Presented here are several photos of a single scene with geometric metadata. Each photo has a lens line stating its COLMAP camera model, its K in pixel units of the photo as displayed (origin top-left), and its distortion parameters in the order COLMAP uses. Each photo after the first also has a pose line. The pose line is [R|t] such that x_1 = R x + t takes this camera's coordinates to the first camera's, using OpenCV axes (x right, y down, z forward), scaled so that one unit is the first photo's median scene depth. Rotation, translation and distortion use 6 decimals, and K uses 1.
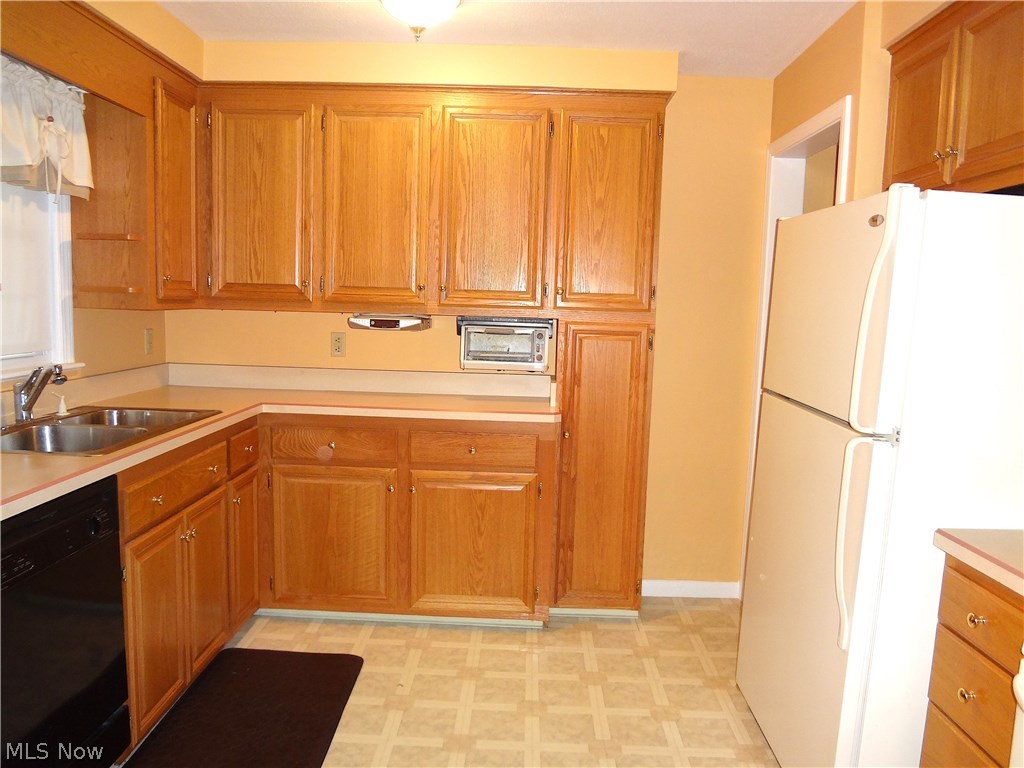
lens RADIAL K [[777.7, 0, 512.8], [0, 777.7, 388.6], [0, 0, 1]] dist [-0.041120, 0.005893]
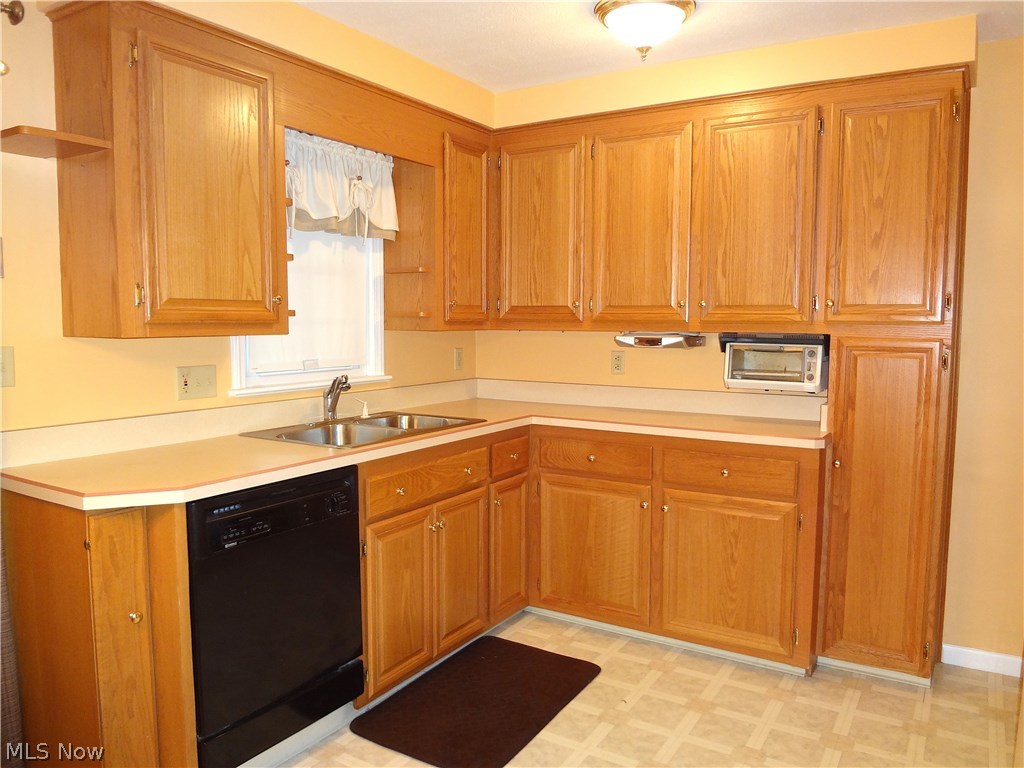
lens RADIAL K [[777.7, 0, 512.8], [0, 777.7, 388.6], [0, 0, 1]] dist [-0.041120, 0.005893]
pose [[0.860272, 0.018698, -0.509492, 0.204874], [-0.035392, 0.999107, -0.023093, 0.007174], [0.508605, 0.037898, 0.860165, 0.046343]]
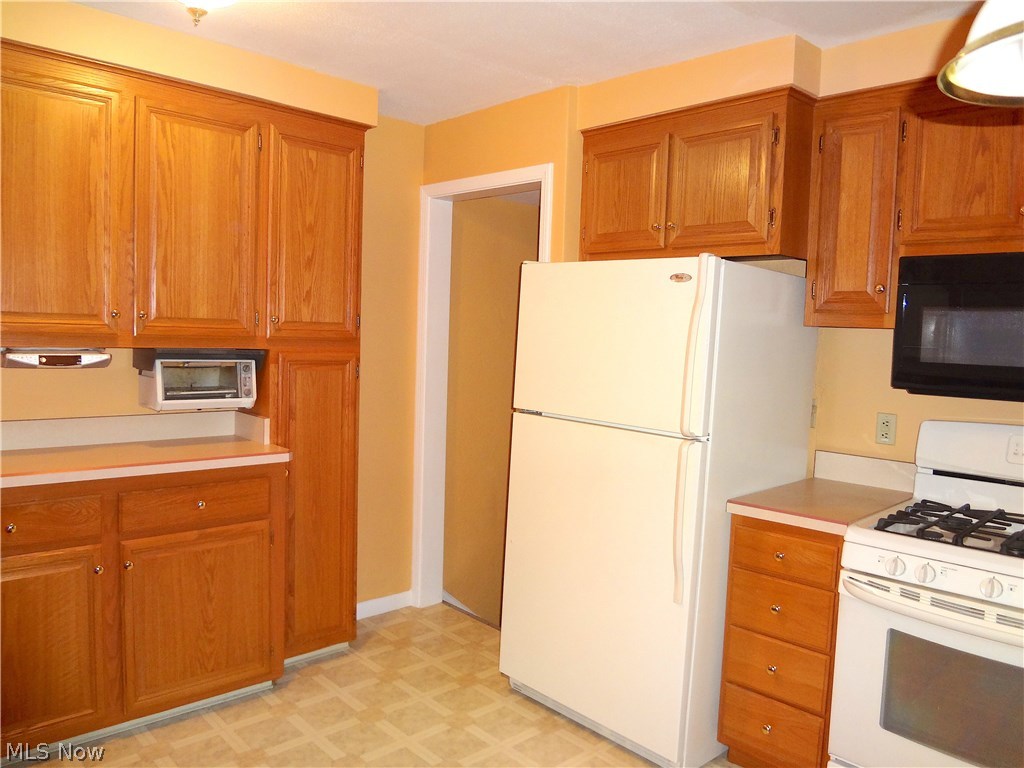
lens RADIAL K [[782.7, 0, 516.5], [0, 782.7, 390.8], [0, 0, 1]] dist [-0.009794, -0.001040]
pose [[0.715251, -0.058550, 0.696410, -0.393795], [0.066385, 0.997671, 0.015697, -0.036569], [-0.695707, 0.035004, 0.717472, 0.132423]]
